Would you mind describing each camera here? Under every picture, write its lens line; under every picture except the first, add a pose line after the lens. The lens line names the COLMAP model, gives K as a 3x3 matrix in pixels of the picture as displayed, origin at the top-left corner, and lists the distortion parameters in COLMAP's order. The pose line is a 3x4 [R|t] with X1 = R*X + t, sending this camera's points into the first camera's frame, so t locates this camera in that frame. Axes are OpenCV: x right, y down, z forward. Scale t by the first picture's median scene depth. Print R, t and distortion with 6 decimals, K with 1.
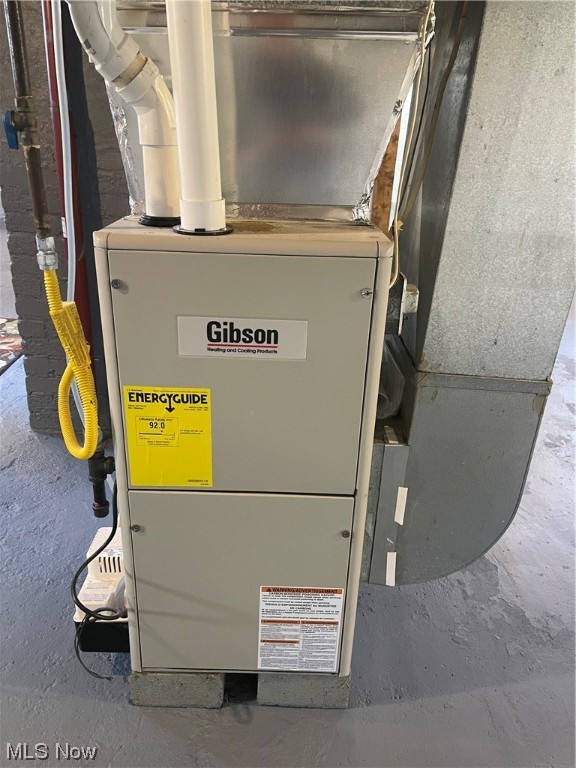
lens RADIAL K [[581.3, 0, 286.8], [0, 581.3, 382.6], [0, 0, 1]] dist [0.030376, -0.000324]
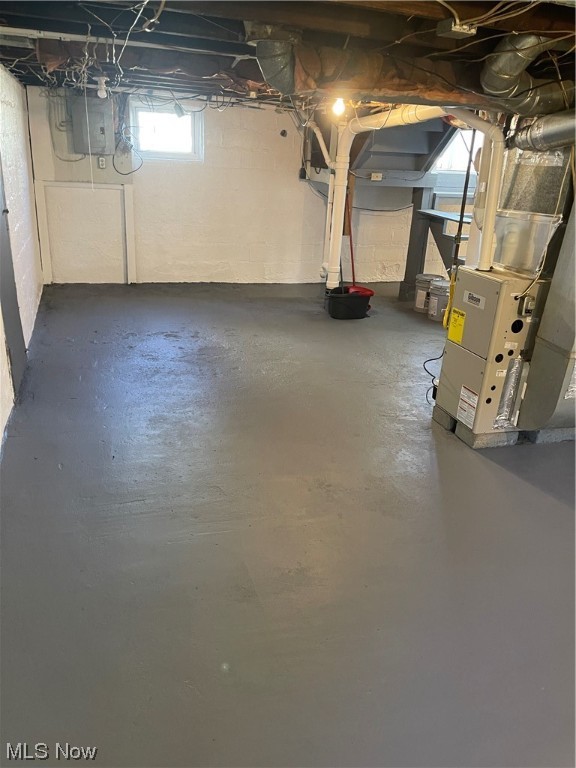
lens RADIAL K [[581.3, 0, 288.3], [0, 581.3, 383.3], [0, 0, 1]] dist [0.030376, -0.000324]
pose [[0.298688, 0.328105, -0.896177, 2.367495], [-0.408945, 0.892465, 0.190448, 0.132545], [0.862293, 0.309603, 0.400745, -0.991727]]
